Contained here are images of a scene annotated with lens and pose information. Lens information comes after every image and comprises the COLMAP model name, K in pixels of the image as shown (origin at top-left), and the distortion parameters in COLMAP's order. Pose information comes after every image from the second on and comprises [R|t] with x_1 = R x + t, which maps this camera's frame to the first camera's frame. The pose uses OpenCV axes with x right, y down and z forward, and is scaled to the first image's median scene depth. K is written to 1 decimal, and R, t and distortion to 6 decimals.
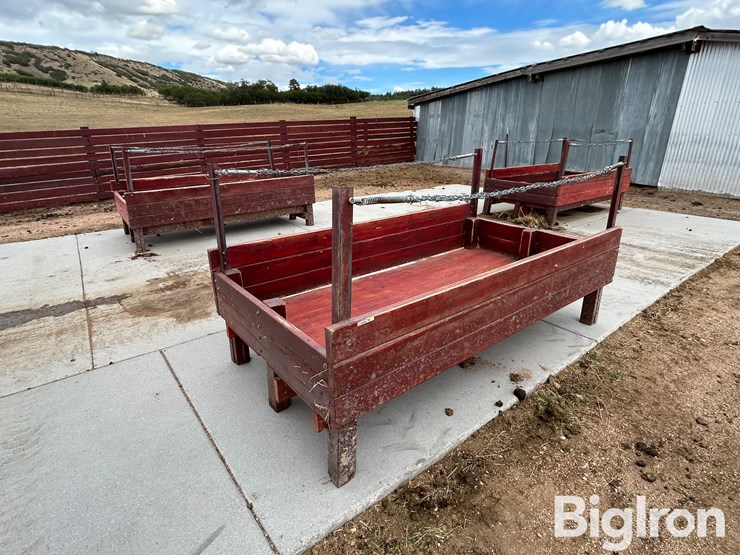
lens RADIAL K [[400.9, 0, 370.0], [0, 400.9, 277.6], [0, 0, 1]] dist [-0.011679, 0.008915]
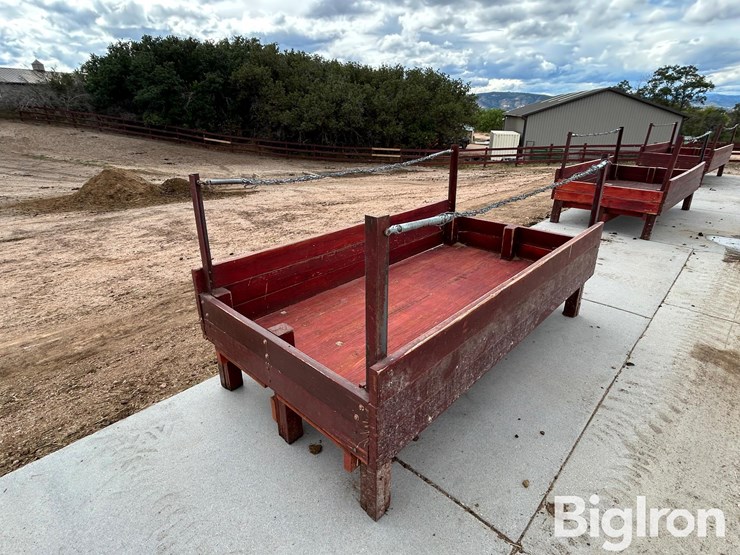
lens RADIAL K [[400.9, 0, 369.6], [0, 400.9, 276.3], [0, 0, 1]] dist [-0.011679, 0.008915]
pose [[-0.990144, 0.059529, -0.126773, 0.112183], [-0.043563, 0.729368, 0.682733, -0.177091], [0.133106, 0.681526, -0.719586, 0.441140]]
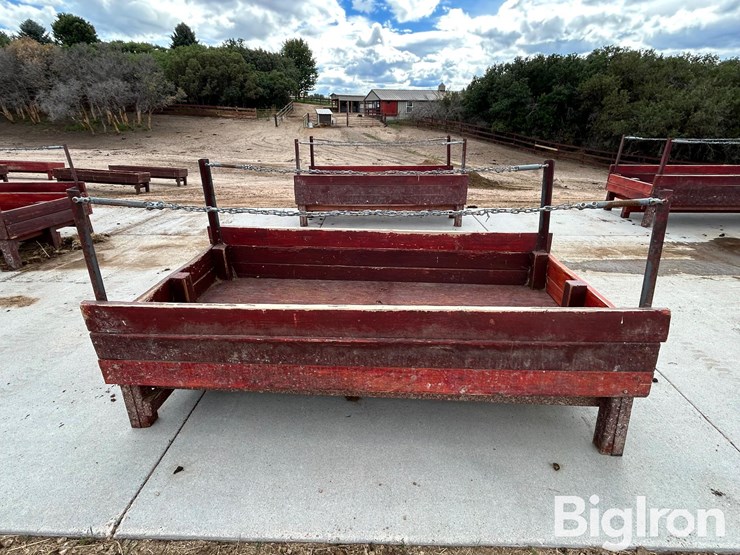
lens RADIAL K [[400.9, 0, 370.6], [0, 400.9, 275.0], [0, 0, 1]] dist [-0.011679, 0.008915]
pose [[-0.765907, -0.224549, 0.602465, -0.354257], [0.233576, 0.775835, 0.586108, -0.264943], [-0.599023, 0.589626, -0.541768, 0.692960]]
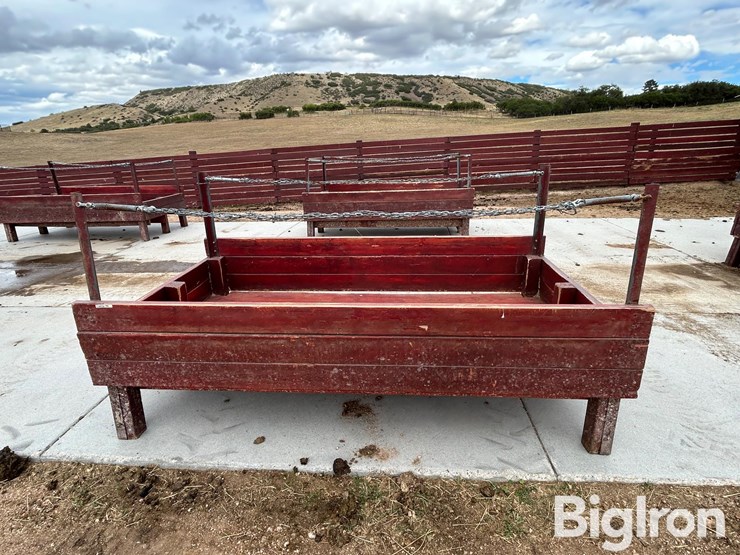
lens RADIAL K [[400.9, 0, 370.3], [0, 400.9, 277.2], [0, 0, 1]] dist [-0.011679, 0.008915]
pose [[0.734407, 0.205519, -0.646845, 0.193304], [-0.220523, 0.973598, 0.058962, -0.032130], [0.641885, 0.099342, 0.760339, 0.085832]]
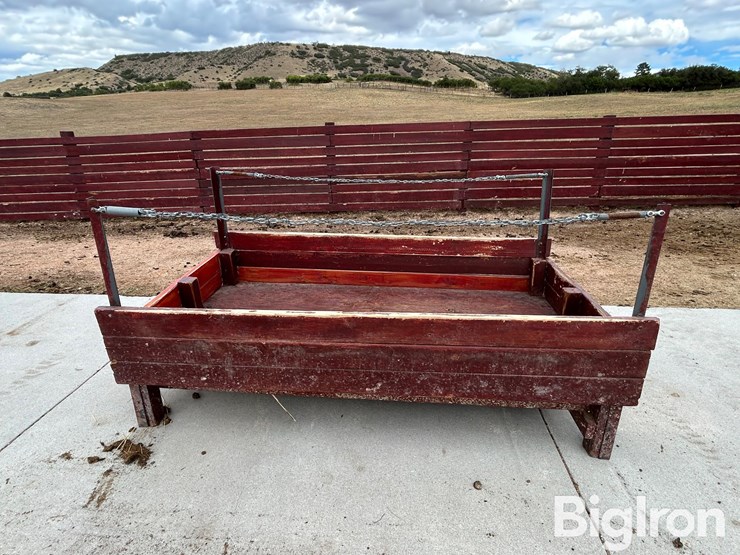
lens RADIAL K [[400.9, 0, 370.4], [0, 400.9, 276.9], [0, 0, 1]] dist [-0.011679, 0.008915]
pose [[0.754421, 0.251248, -0.606402, -0.077797], [-0.240643, 0.965386, 0.100601, -0.155851], [0.610688, 0.070031, 0.788768, 0.381233]]
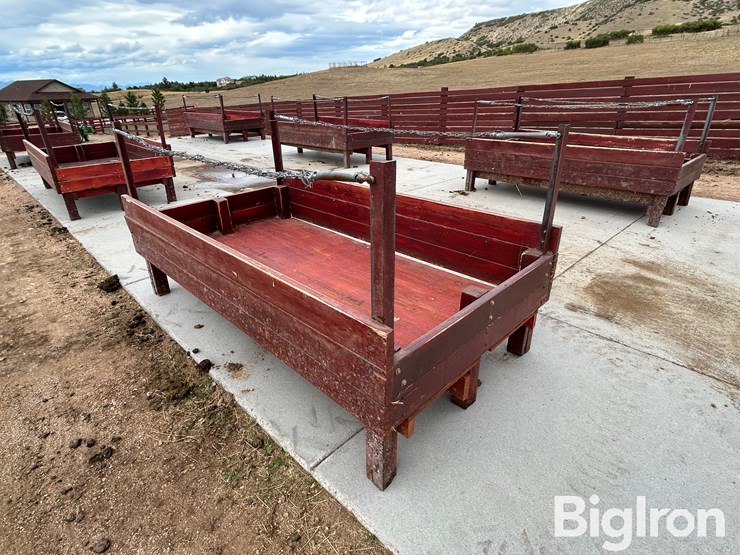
lens RADIAL K [[400.9, 0, 368.8], [0, 400.9, 277.1], [0, 0, 1]] dist [-0.011679, 0.008915]
pose [[0.115043, 0.434618, -0.893237, 0.272233], [-0.332628, 0.864151, 0.377625, -0.092299], [0.936015, 0.253673, 0.243981, 0.241279]]
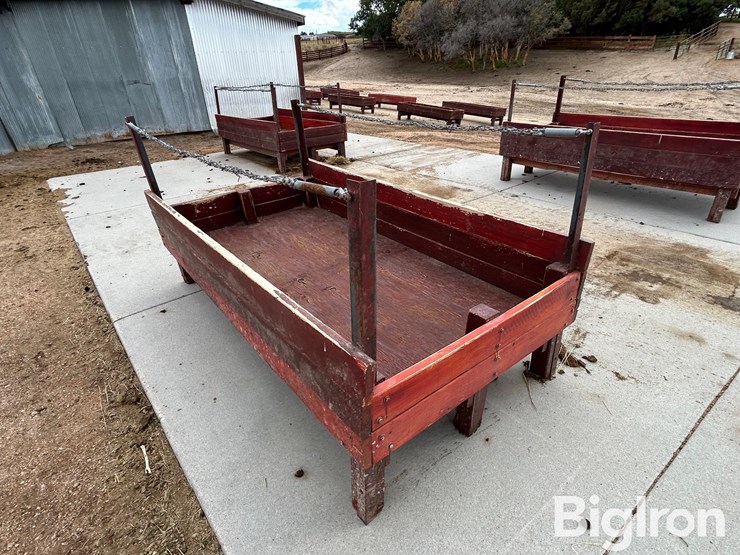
lens RADIAL K [[400.9, 0, 370.2], [0, 400.9, 277.2], [0, 0, 1]] dist [-0.011679, 0.008915]
pose [[-0.026661, -0.465509, 0.884641, -0.435832], [0.386237, 0.811435, 0.438627, -0.197003], [-0.922014, 0.353375, 0.158163, 0.516504]]
